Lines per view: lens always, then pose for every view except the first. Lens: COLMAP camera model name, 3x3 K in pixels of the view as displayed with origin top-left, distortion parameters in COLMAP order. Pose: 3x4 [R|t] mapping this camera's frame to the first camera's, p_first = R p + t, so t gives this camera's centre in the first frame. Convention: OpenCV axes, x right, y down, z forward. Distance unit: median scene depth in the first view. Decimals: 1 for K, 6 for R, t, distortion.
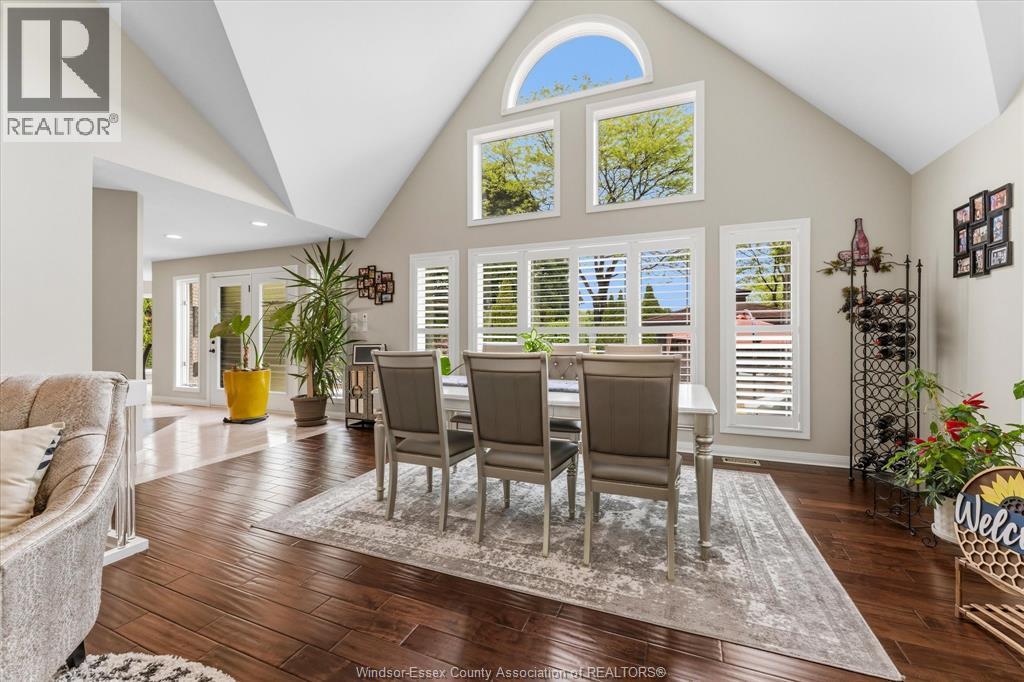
lens RADIAL K [[414.9, 0, 511.2], [0, 414.9, 336.9], [0, 0, 1]] dist [0.000377, 0.000093]
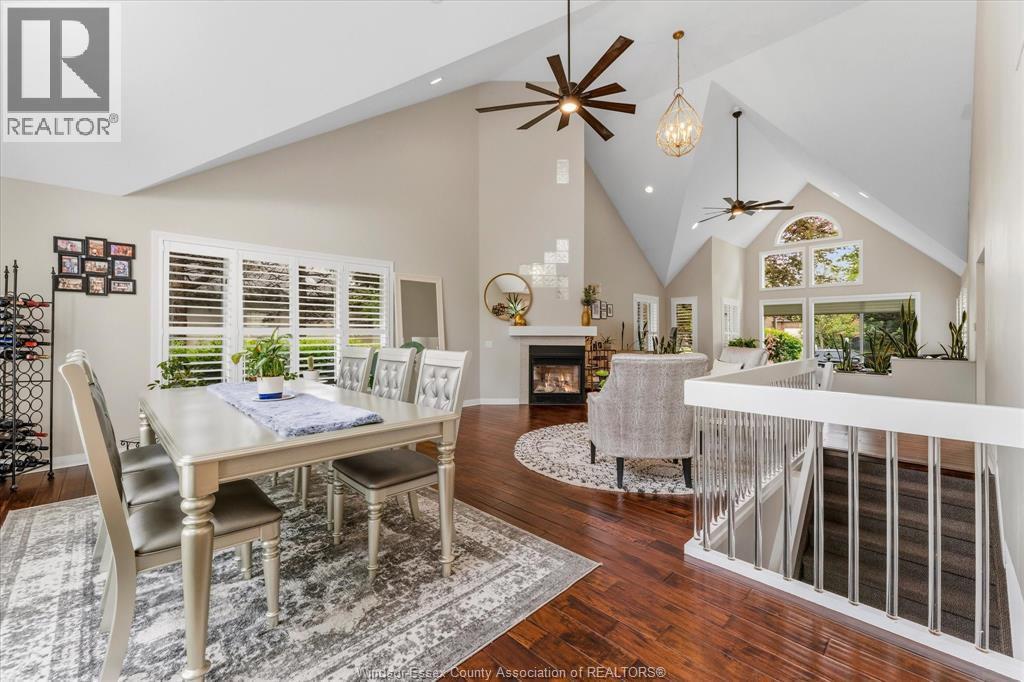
lens RADIAL K [[414.9, 0, 511.2], [0, 414.9, 336.9], [0, 0, 1]] dist [0.000377, 0.000093]
pose [[-0.919115, -0.000660, 0.393990, -0.784009], [0.002547, 0.999968, 0.007616, -0.010610], [-0.393982, 0.008004, -0.919083, 1.817379]]
